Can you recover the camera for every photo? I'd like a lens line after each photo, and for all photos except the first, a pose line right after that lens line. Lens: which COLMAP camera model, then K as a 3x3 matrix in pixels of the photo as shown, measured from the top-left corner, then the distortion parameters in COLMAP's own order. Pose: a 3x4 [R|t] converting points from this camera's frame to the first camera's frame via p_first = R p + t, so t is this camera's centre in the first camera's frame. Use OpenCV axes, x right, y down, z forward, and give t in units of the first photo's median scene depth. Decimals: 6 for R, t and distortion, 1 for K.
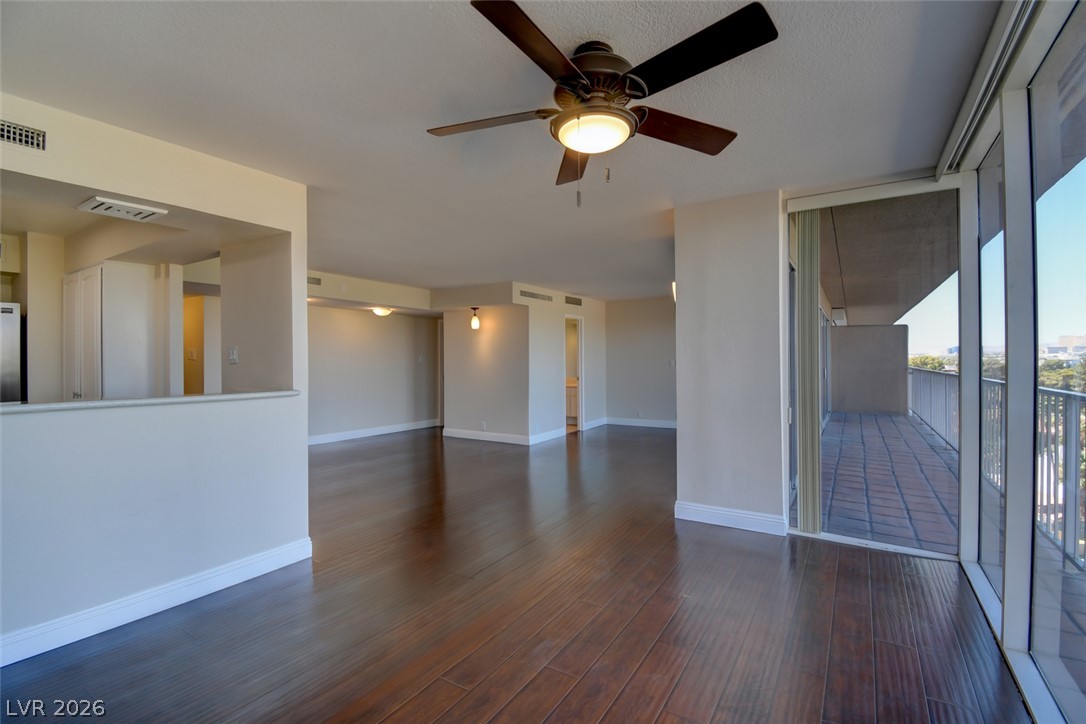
lens RADIAL K [[485.1, 0, 550.6], [0, 485.1, 362.6], [0, 0, 1]] dist [0.002228, -0.016867]
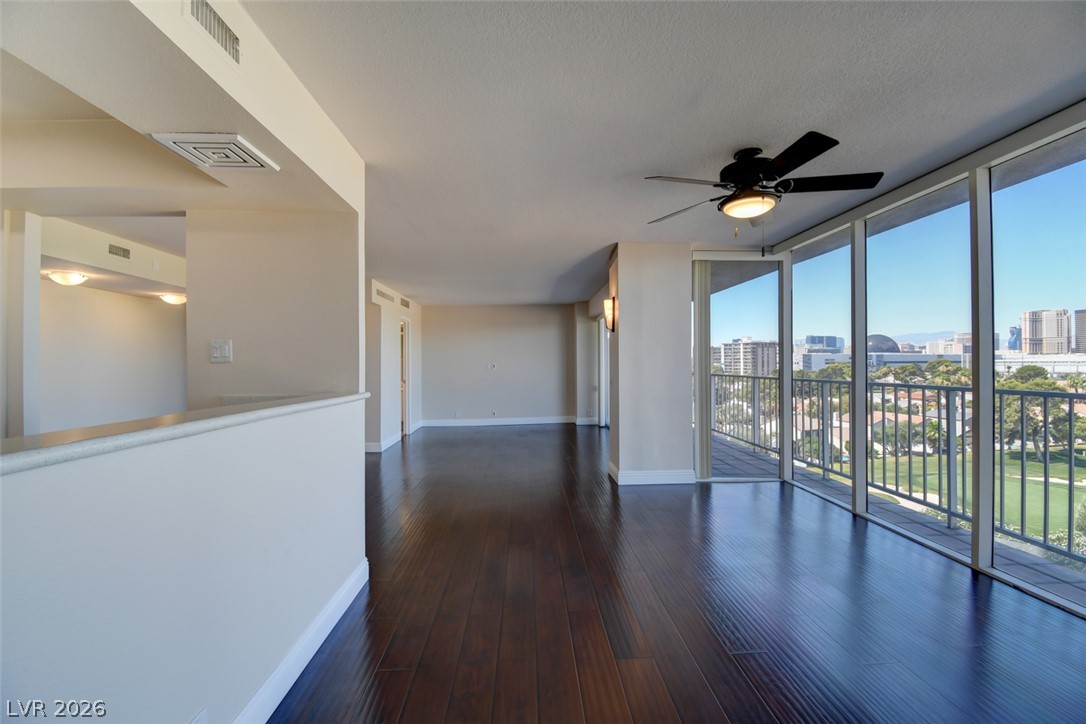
lens RADIAL K [[477.6, 0, 550.0], [0, 477.6, 363.6], [0, 0, 1]] dist [0.020313, -0.026451]
pose [[0.817132, 0.003807, 0.576438, -0.587819], [0.001315, 0.999963, -0.008469, 0.010274], [-0.576449, 0.007678, 0.817097, 0.068662]]
